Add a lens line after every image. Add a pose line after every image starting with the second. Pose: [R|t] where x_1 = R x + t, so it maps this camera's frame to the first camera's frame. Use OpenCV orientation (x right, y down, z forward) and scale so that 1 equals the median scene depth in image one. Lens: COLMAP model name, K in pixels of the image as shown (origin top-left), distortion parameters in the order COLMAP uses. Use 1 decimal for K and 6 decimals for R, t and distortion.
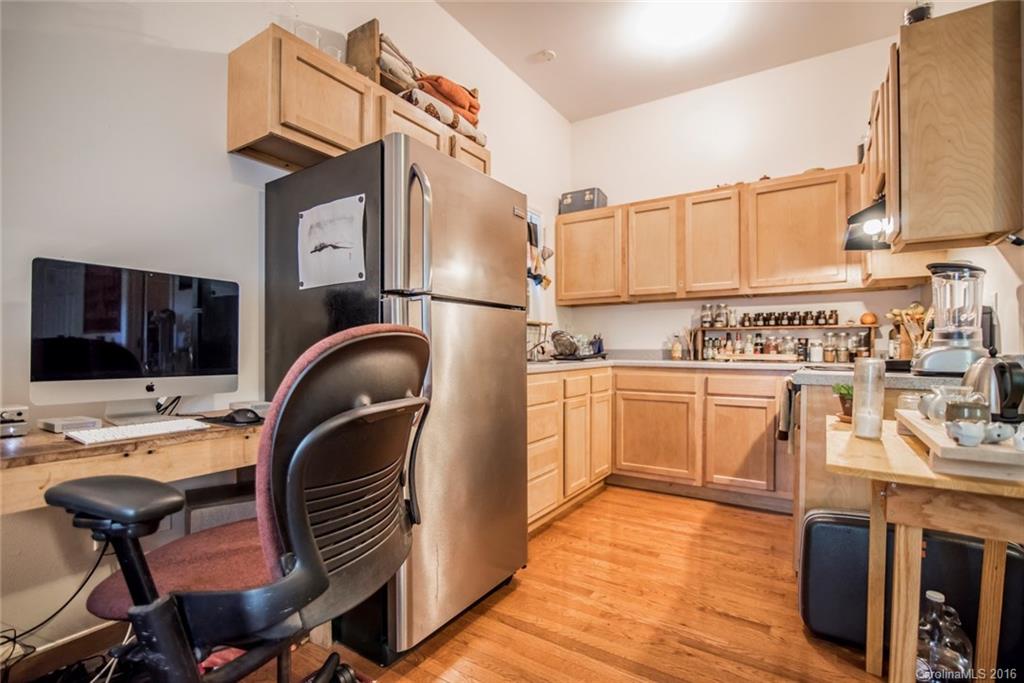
lens RADIAL K [[480.3, 0, 510.2], [0, 480.3, 345.0], [0, 0, 1]] dist [-0.015932, -0.000475]
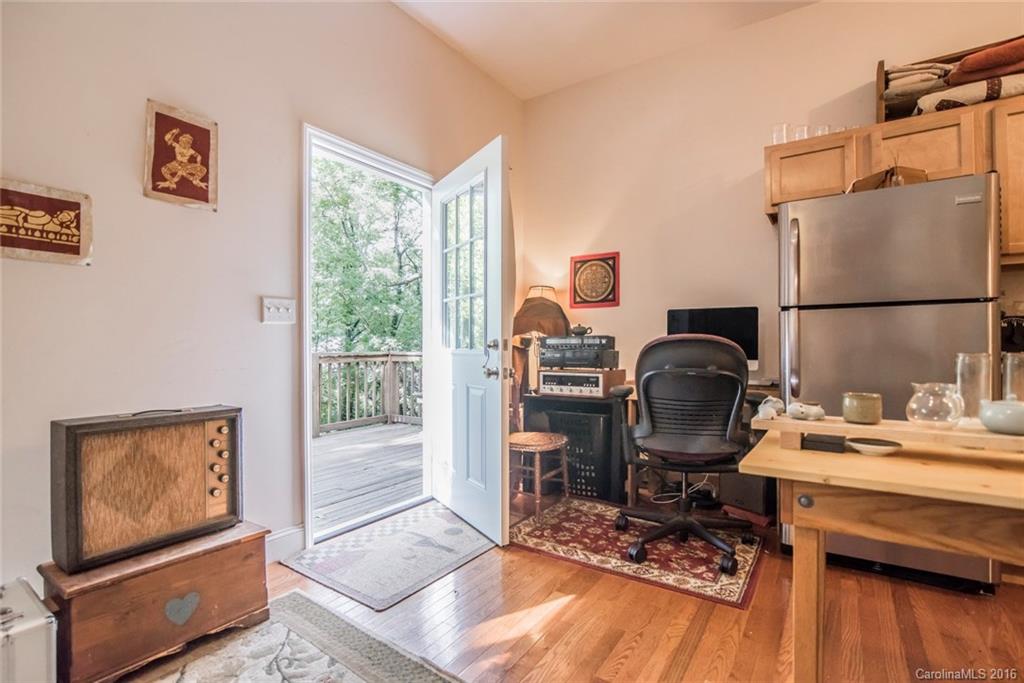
lens RADIAL K [[480.3, 0, 510.8], [0, 480.3, 343.9], [0, 0, 1]] dist [-0.015932, -0.000475]
pose [[-0.021574, -0.008599, -0.999730, 0.289314], [0.007727, 0.999932, -0.008767, 0.002996], [0.999737, -0.007914, -0.021506, 0.038365]]
